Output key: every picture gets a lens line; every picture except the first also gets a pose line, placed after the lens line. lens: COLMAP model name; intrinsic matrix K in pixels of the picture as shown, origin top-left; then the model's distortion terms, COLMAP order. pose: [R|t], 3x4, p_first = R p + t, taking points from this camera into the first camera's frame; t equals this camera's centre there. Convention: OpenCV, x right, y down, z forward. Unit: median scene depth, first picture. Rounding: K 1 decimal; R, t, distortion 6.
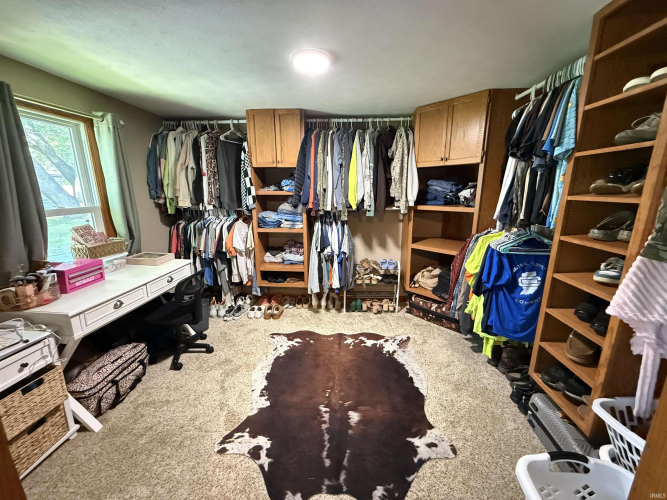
lens RADIAL K [[265.8, 0, 335.4], [0, 265.8, 250.3], [0, 0, 1]] dist [-0.002809, 0.000885]
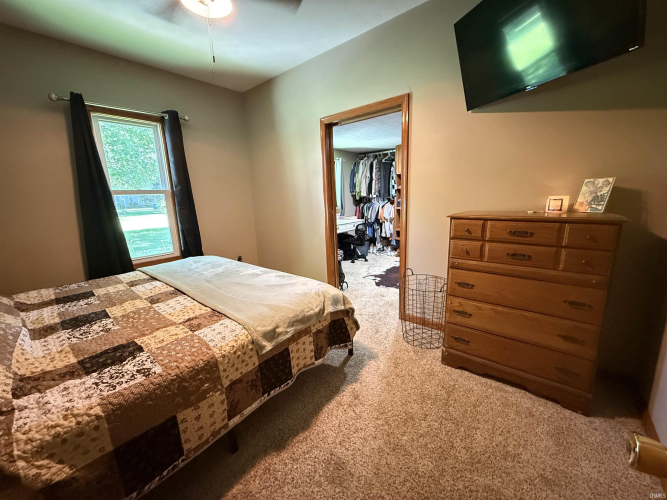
lens RADIAL K [[265.8, 0, 334.6], [0, 265.8, 251.6], [0, 0, 1]] dist [-0.002809, 0.000885]
pose [[0.804585, 0.096071, -0.586015, 0.502916], [-0.100869, 0.994596, 0.024563, 0.237855], [0.585208, 0.039348, 0.809928, -0.786130]]
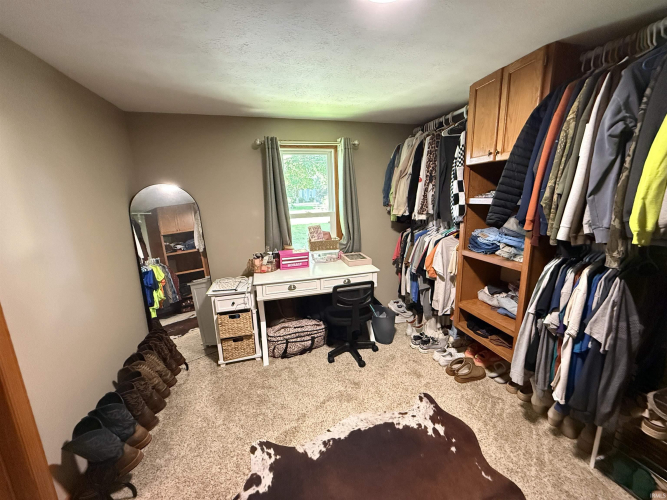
lens RADIAL K [[265.8, 0, 332.3], [0, 265.8, 250.1], [0, 0, 1]] dist [-0.002809, 0.000885]
pose [[0.327179, 0.179009, -0.927852, 0.275131], [-0.185126, 0.975008, 0.122828, -0.110196], [0.926651, 0.131583, 0.352142, 0.436027]]
